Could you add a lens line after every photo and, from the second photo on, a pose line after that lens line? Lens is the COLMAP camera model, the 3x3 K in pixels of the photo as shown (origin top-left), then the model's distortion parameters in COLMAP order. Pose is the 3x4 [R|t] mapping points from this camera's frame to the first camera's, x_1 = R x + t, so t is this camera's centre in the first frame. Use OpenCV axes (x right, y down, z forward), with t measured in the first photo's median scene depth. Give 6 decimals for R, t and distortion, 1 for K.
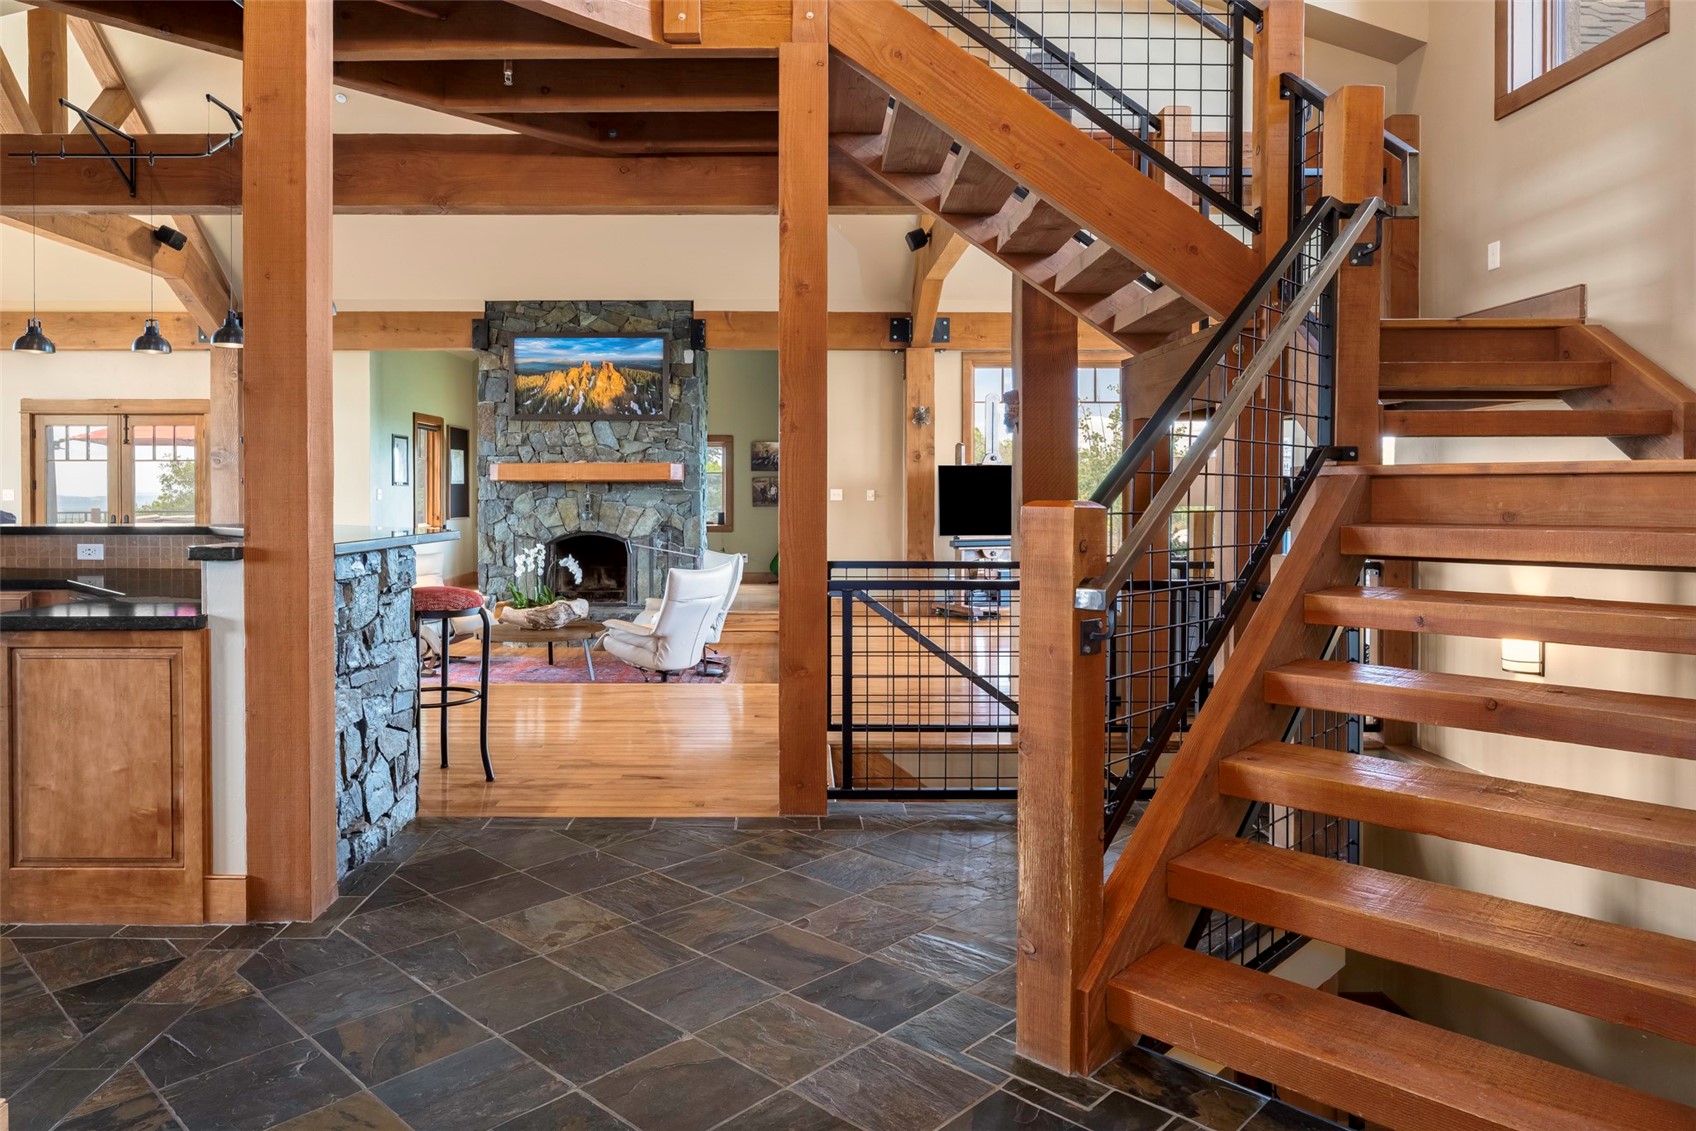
lens RADIAL K [[1104.7, 0, 821.2], [0, 1104.7, 503.5], [0, 0, 1]] dist [0.004629, 0.001228]
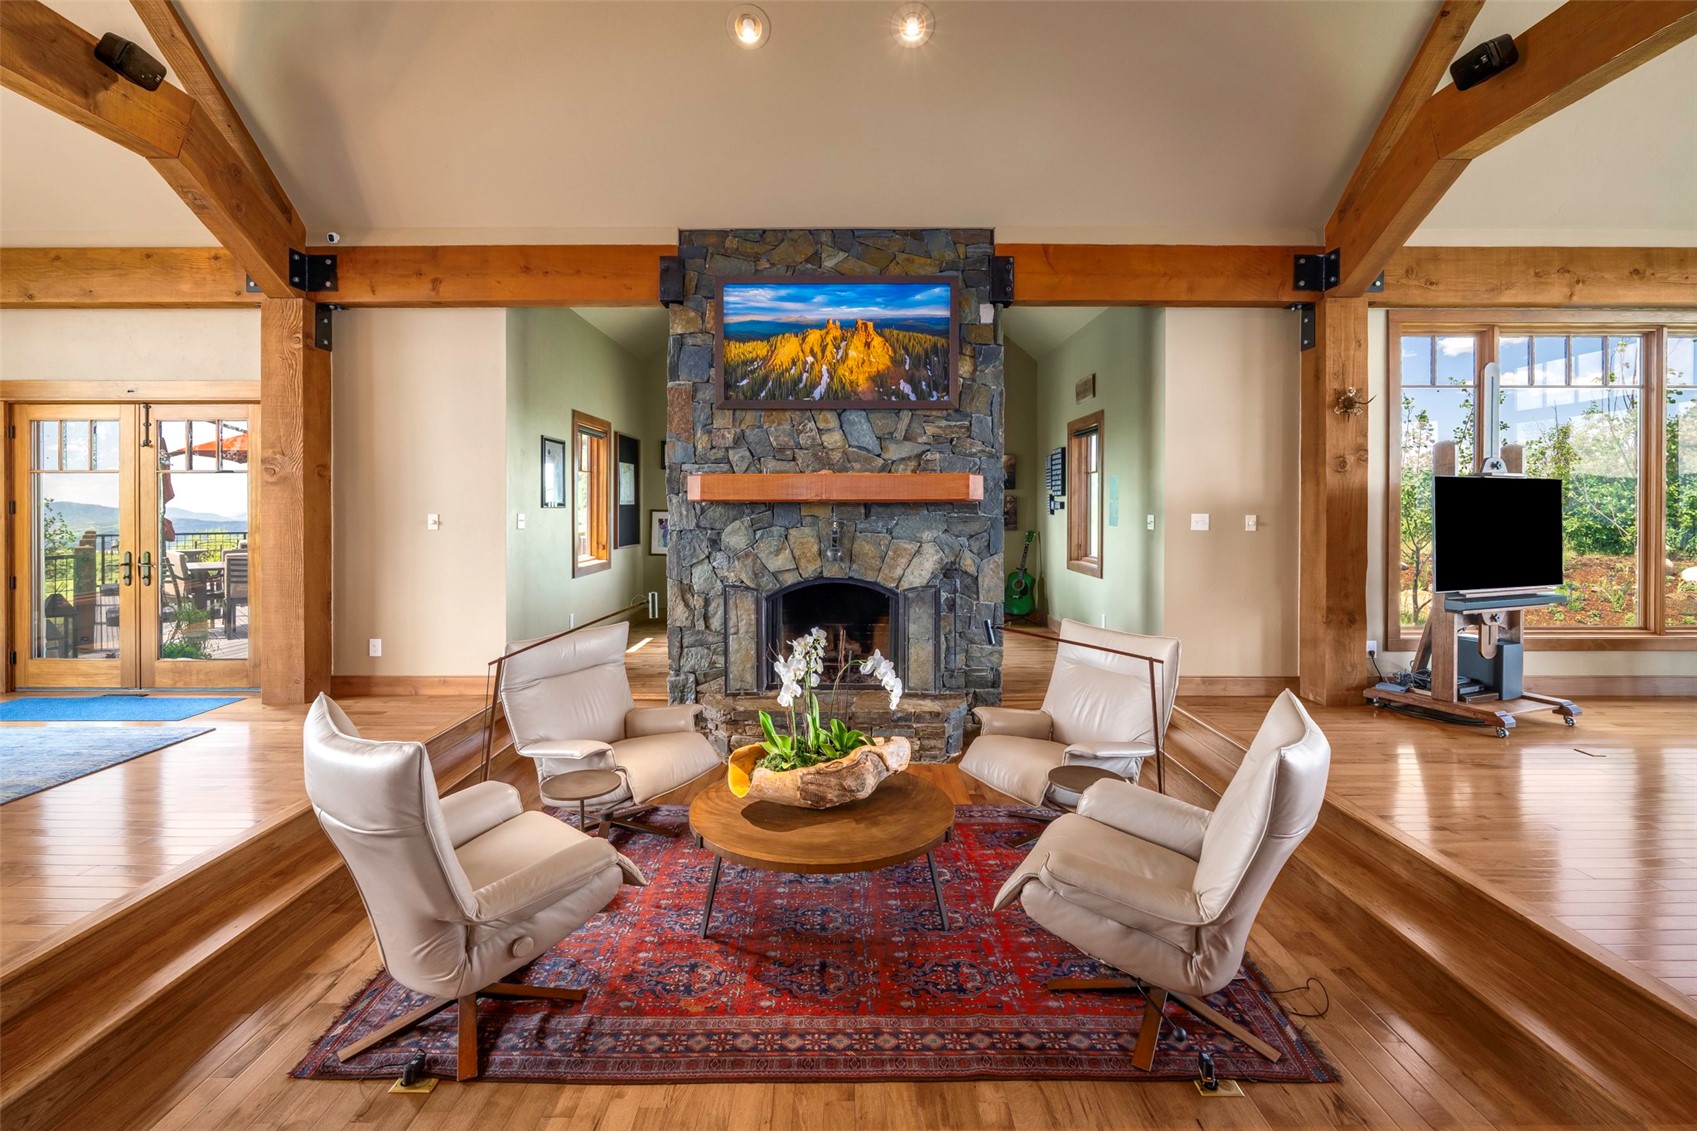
lens RADIAL K [[760.3, 0, 865.3], [0, 760.3, 512.1], [0, 0, 1]] dist [-0.004823, -0.000013]
pose [[0.999989, 0.000060, 0.004767, -0.194796], [-0.000035, 0.999987, -0.005144, -0.011658], [-0.004767, 0.005144, 0.999975, 0.545887]]
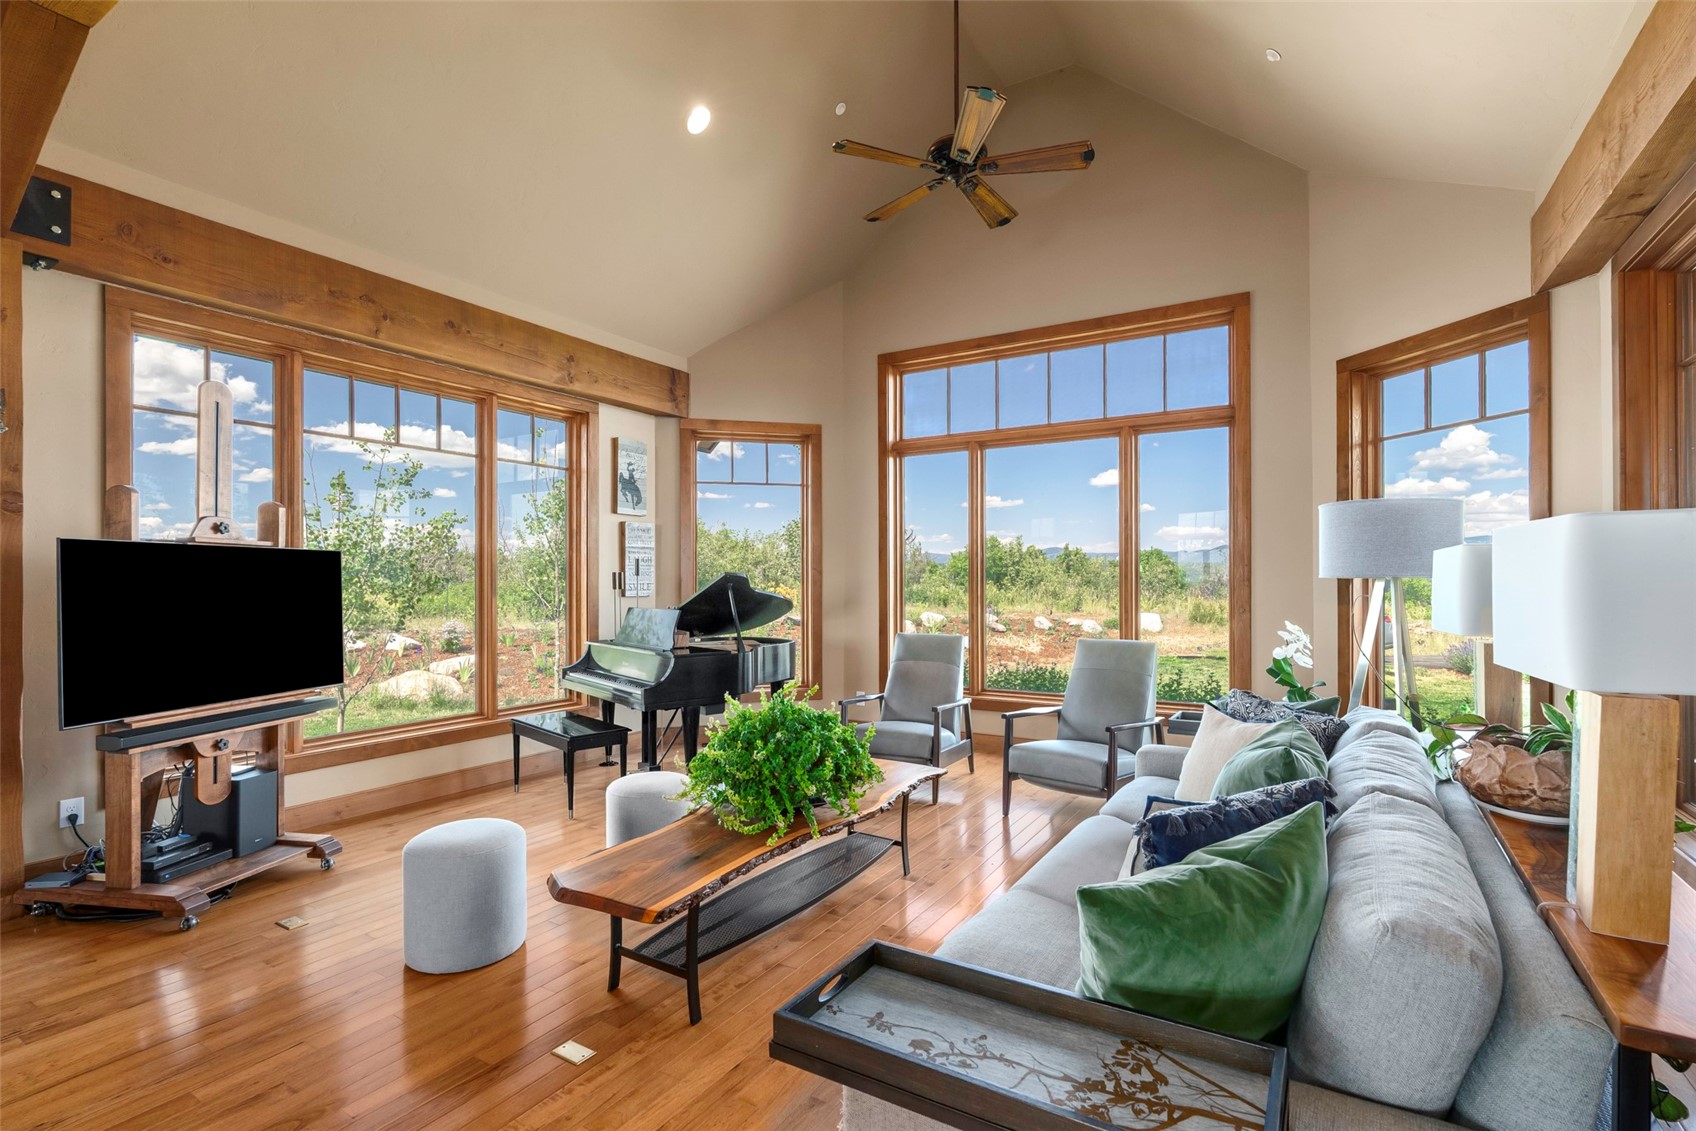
lens RADIAL K [[759.8, 0, 821.8], [0, 759.8, 582.0], [0, 0, 1]] dist [-0.004823, -0.000013]
pose [[0.547770, -0.002760, 0.836624, 0.032450], [0.012594, 0.999908, -0.004947, -0.014138], [-0.836534, 0.013246, 0.547755, 0.604632]]
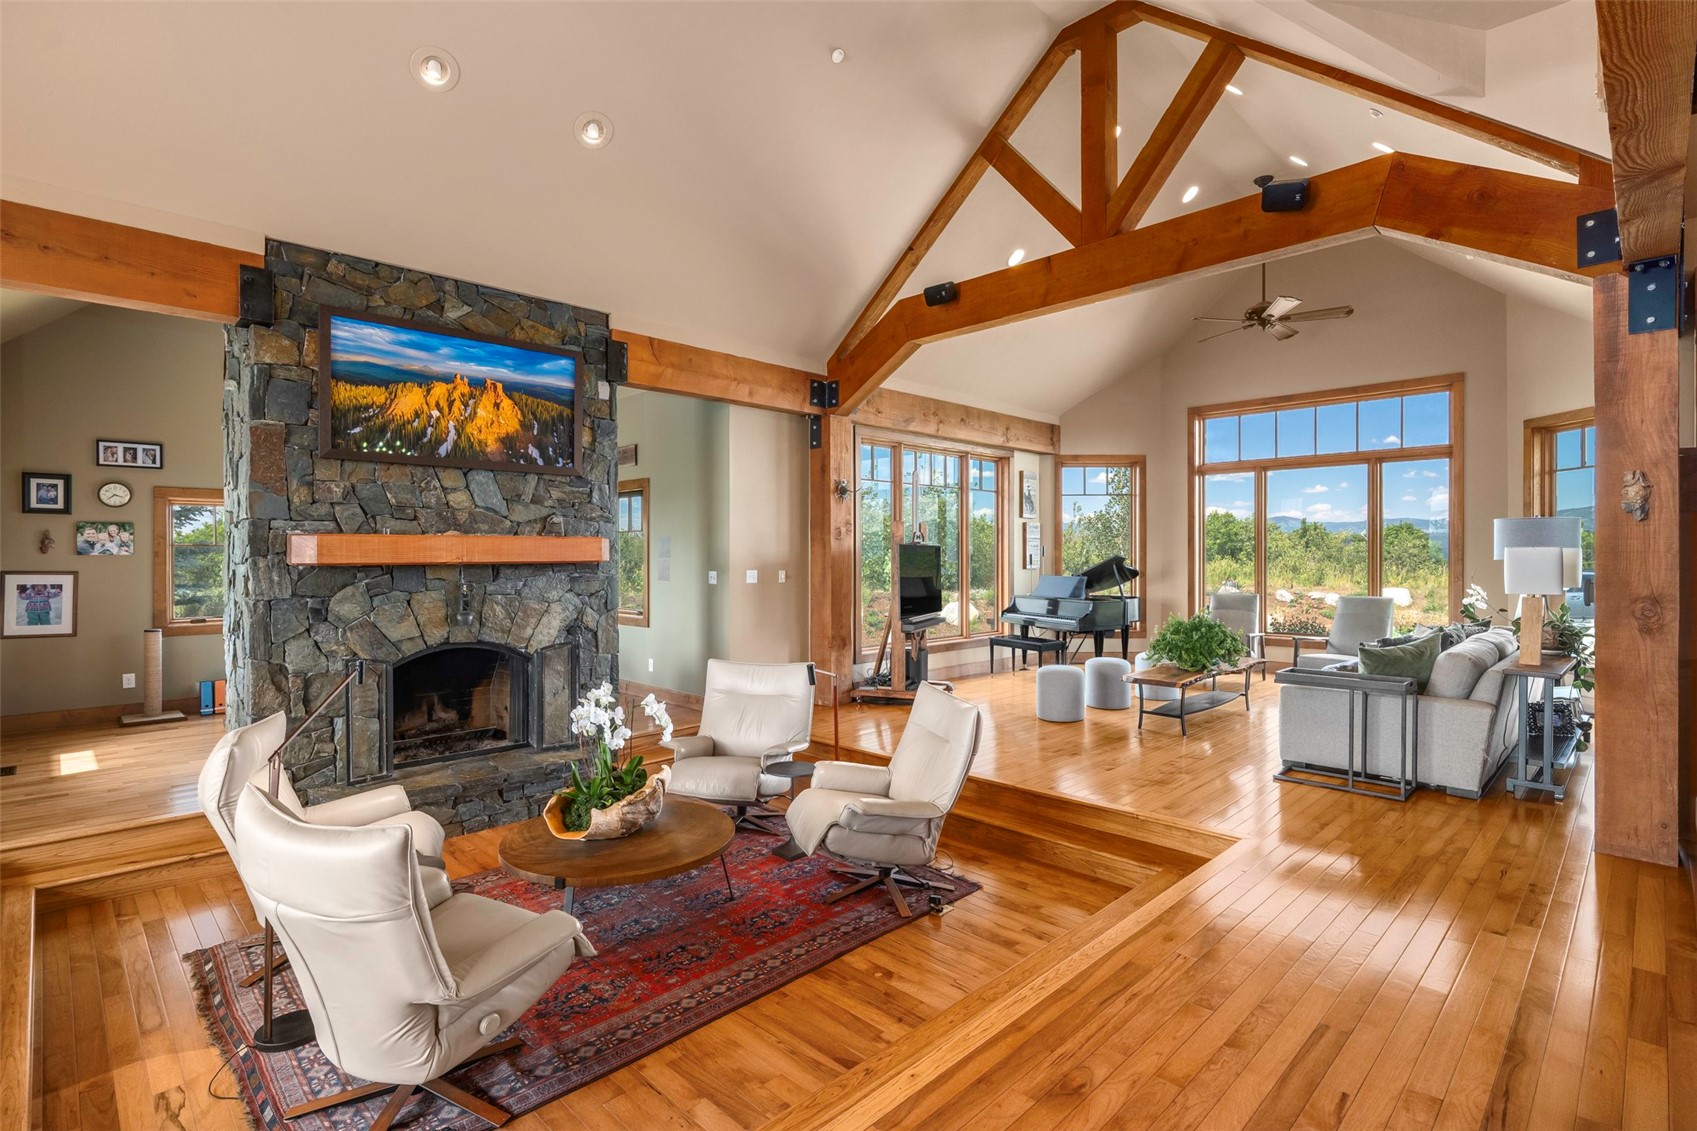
lens RADIAL K [[807.1, 0, 828.8], [0, 807.1, 561.1], [0, 0, 1]] dist [-0.005473, -0.000014]
pose [[0.711290, -0.007981, 0.702853, -0.387155], [0.010441, 0.999945, 0.000788, -0.019977], [-0.702821, 0.006778, 0.711335, 0.521448]]
